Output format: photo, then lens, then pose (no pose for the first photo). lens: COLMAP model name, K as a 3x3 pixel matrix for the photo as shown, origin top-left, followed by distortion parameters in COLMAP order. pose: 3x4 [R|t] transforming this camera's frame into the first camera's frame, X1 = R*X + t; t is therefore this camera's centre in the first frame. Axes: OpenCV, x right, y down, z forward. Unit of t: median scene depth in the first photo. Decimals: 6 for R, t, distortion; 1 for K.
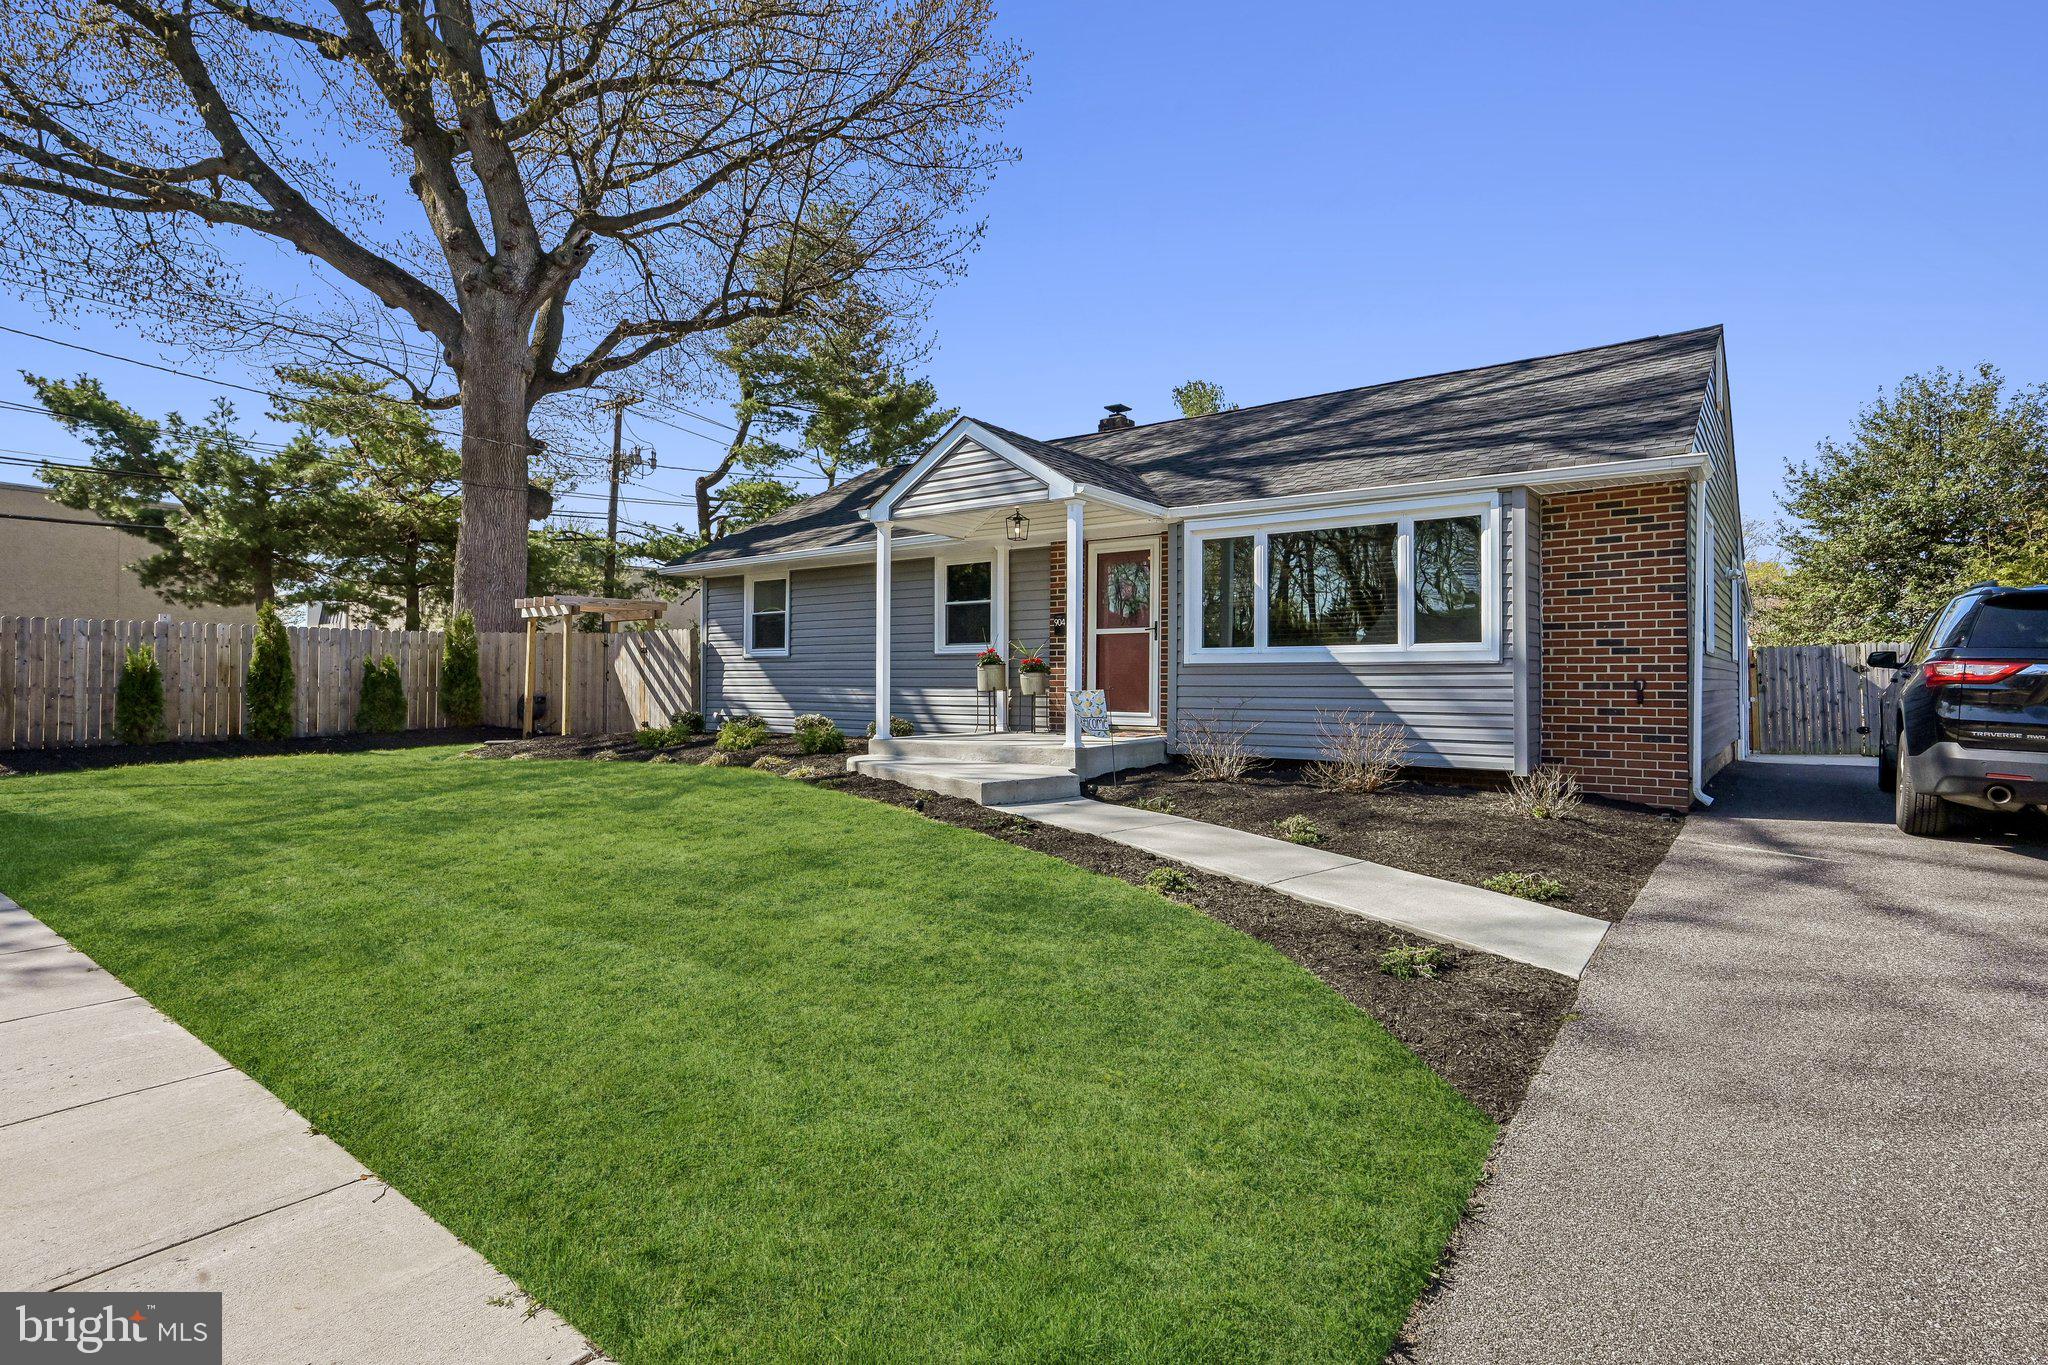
lens RADIAL K [[970.7, 0, 1022.5], [0, 970.7, 682.0], [0, 0, 1]] dist [-0.000048, -0.000070]
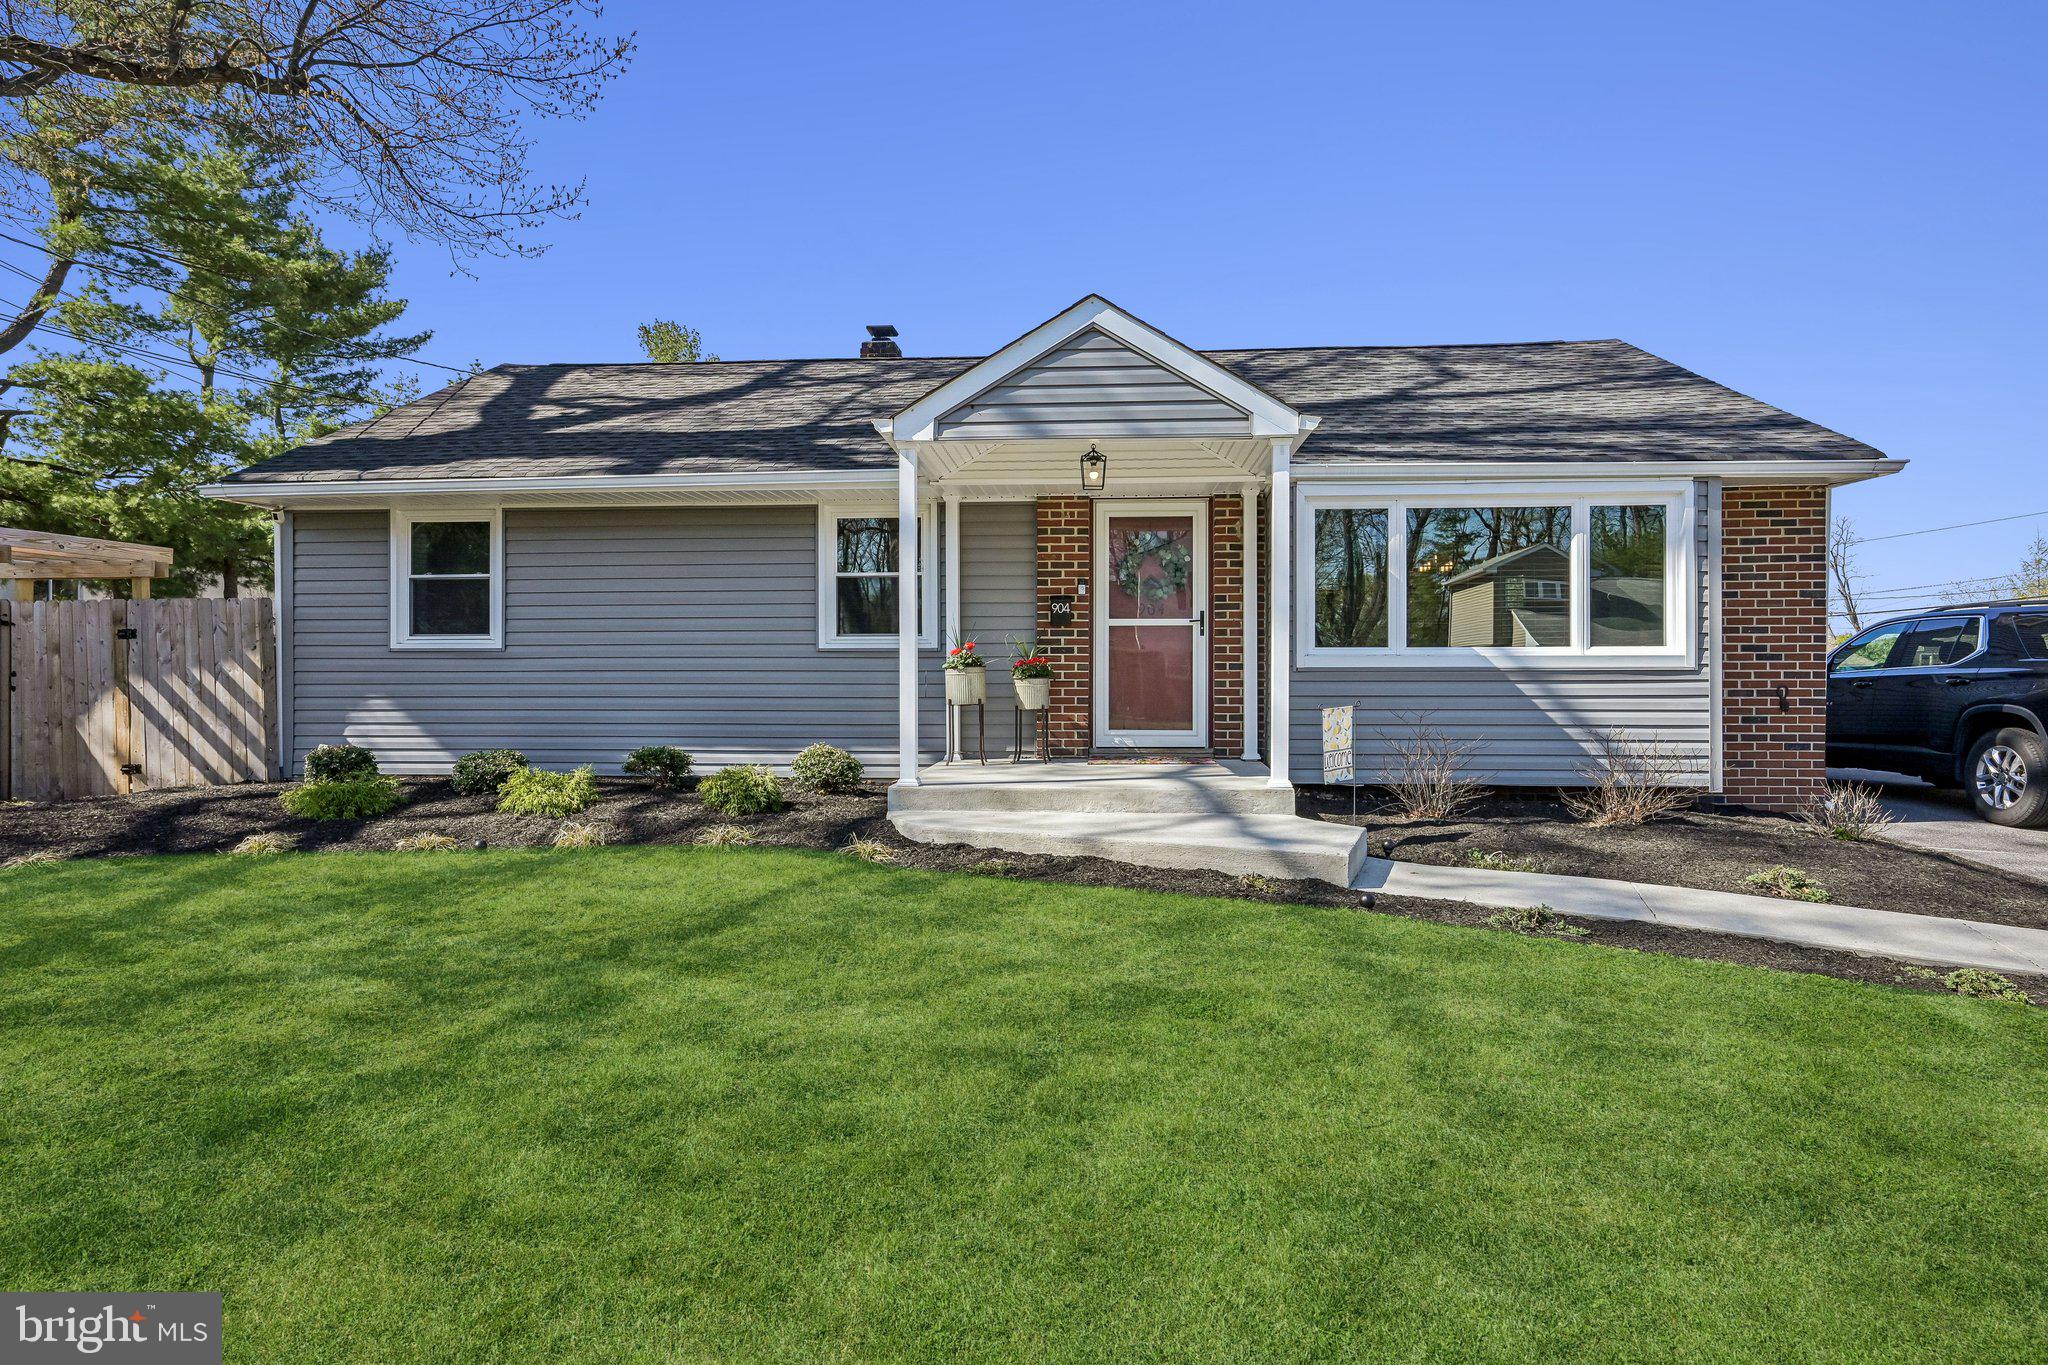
lens RADIAL K [[1115.2, 0, 1024.4], [0, 1115.2, 680.8], [0, 0, 1]] dist [-0.006160, 0.002775]
pose [[0.856512, -0.001121, 0.516126, -0.435855], [0.003280, 0.999989, -0.003271, -0.005088], [-0.516117, 0.004494, 0.856506, 0.319555]]
